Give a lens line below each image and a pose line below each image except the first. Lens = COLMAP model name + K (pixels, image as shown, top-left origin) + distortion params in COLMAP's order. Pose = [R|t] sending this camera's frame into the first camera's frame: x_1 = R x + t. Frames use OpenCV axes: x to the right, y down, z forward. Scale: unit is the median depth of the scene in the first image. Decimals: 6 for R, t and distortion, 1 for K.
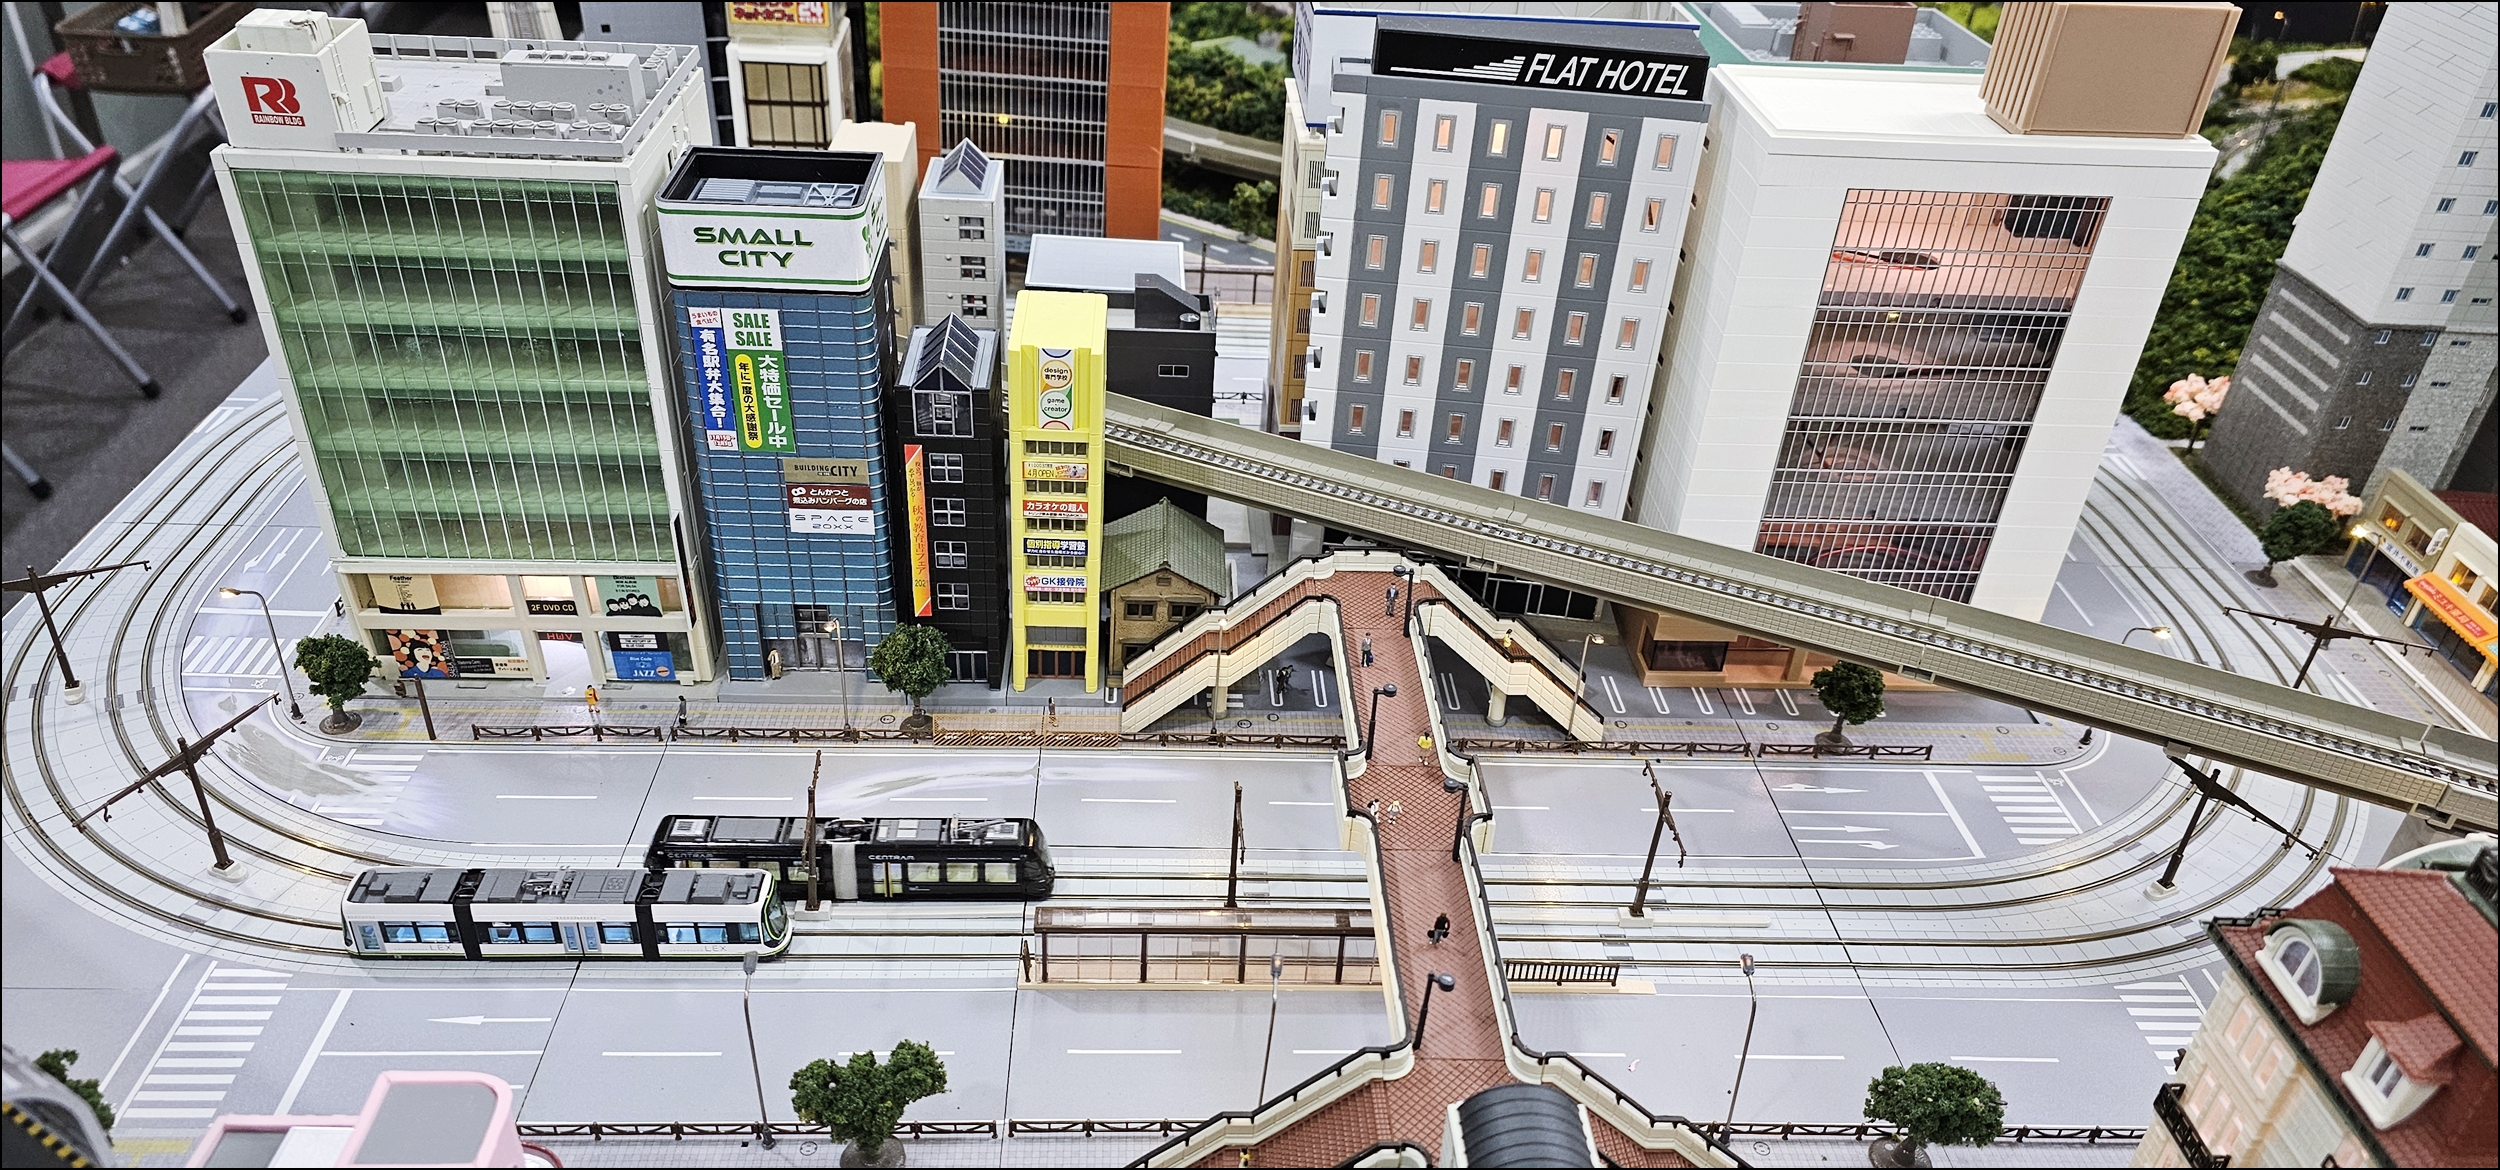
lens RADIAL K [[1645.3, 0, 1250.0], [0, 1645.3, 585.0], [0, 0, 1]] dist [0.034513, 0.001088]
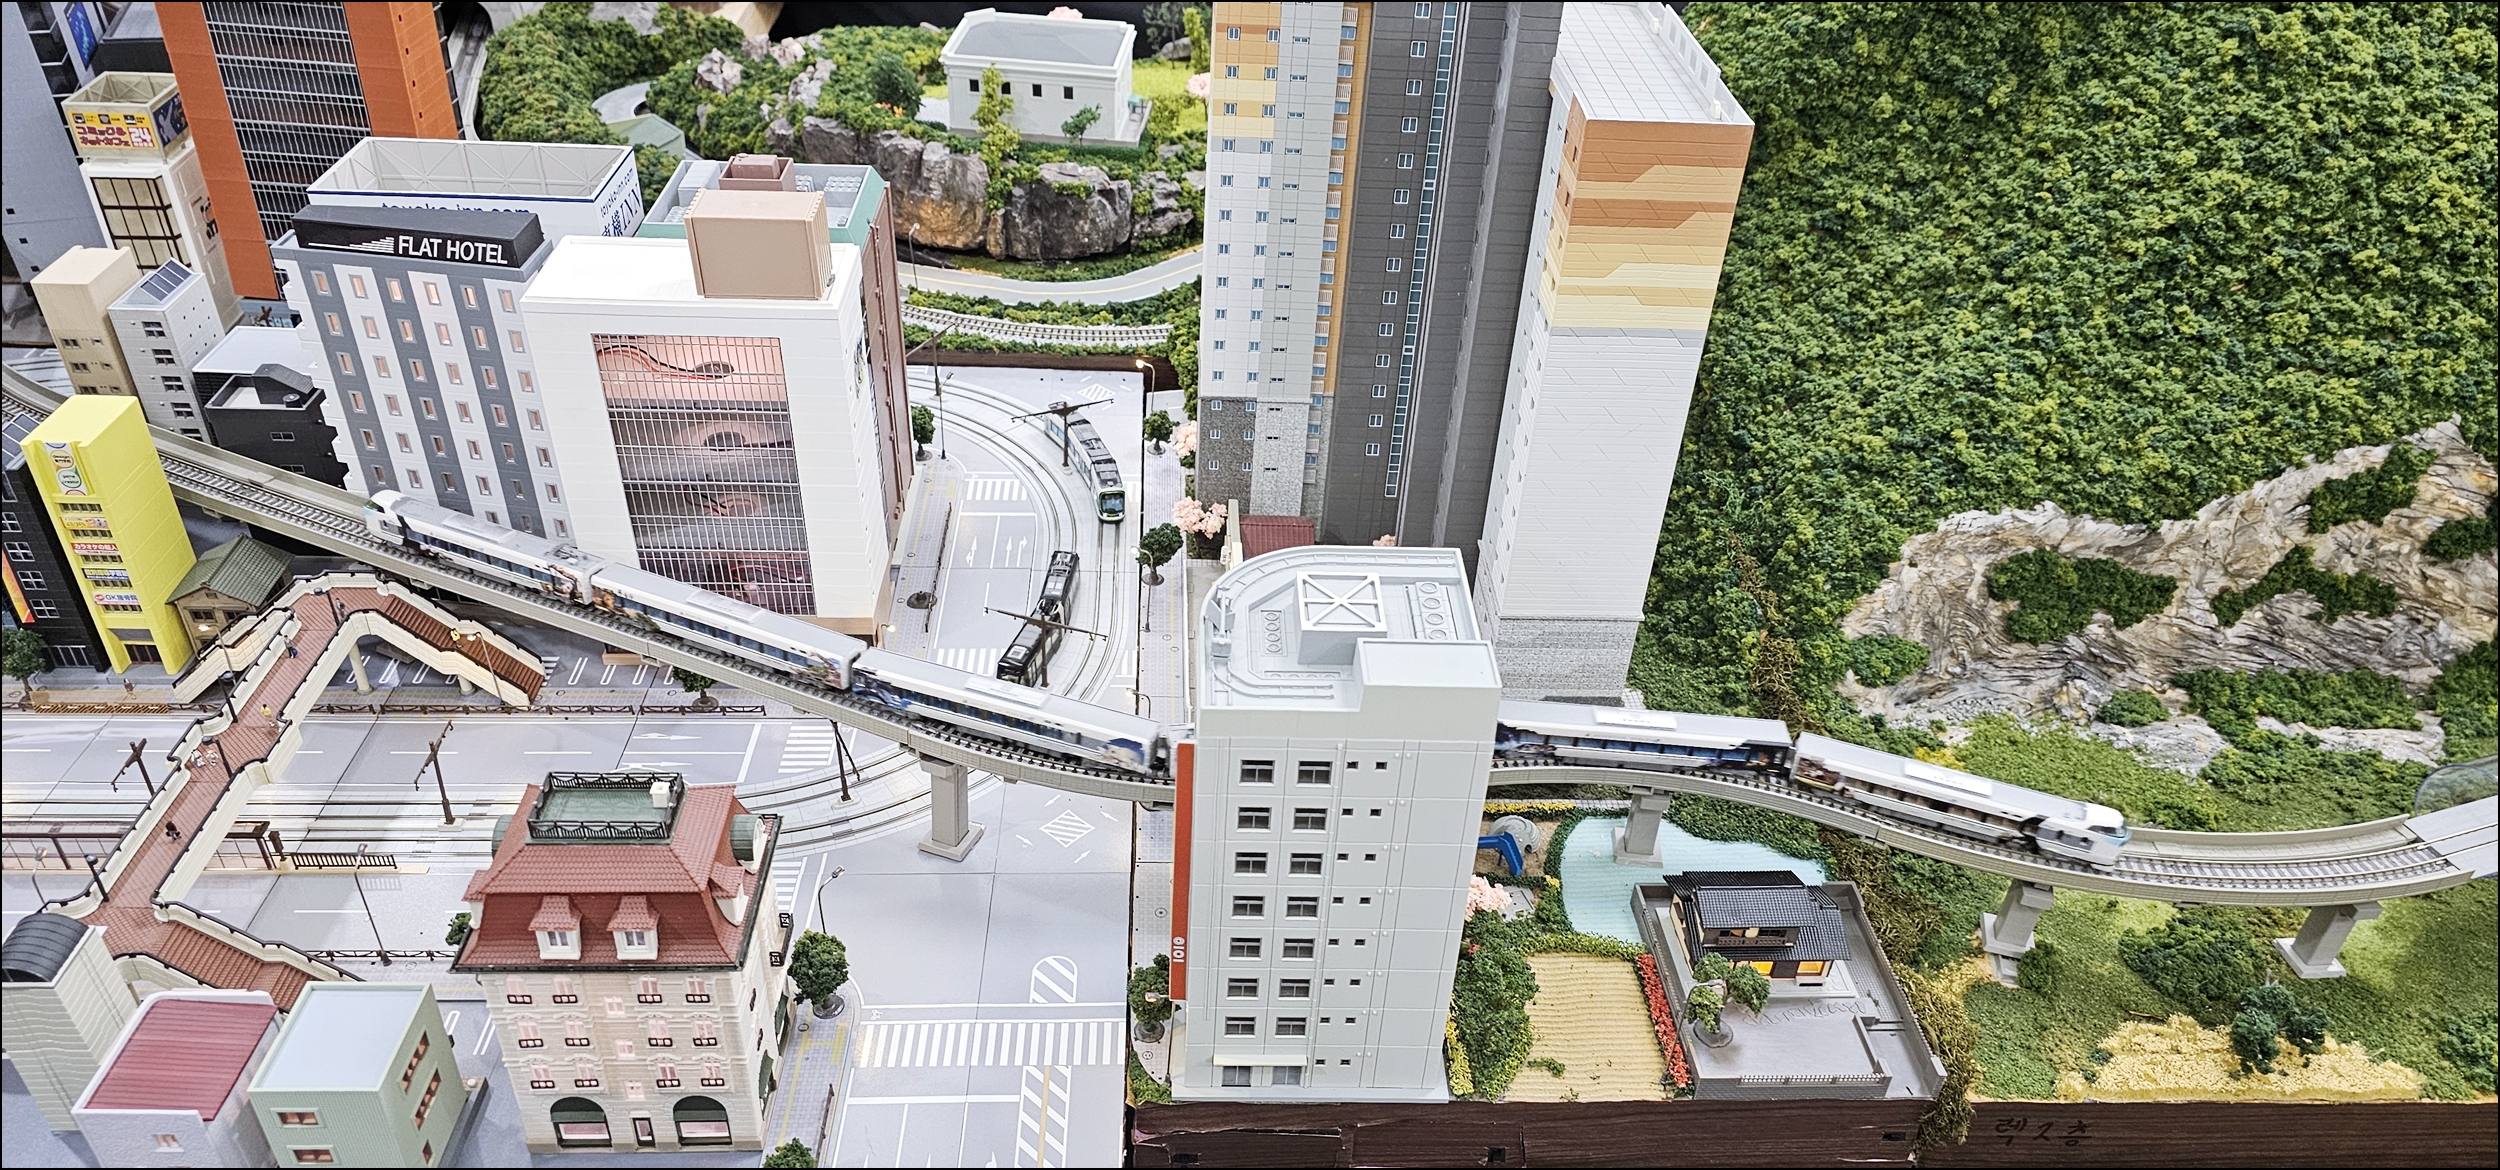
lens RADIAL K [[1618.7, 0, 1250.0], [0, 1618.7, 585.0], [0, 0, 1]] dist [0.004503, -0.002966]
pose [[0.999653, -0.007720, 0.025202, 0.832158], [0.006933, 0.999491, 0.031144, -0.050324], [-0.025429, -0.030959, 0.999197, -0.428205]]
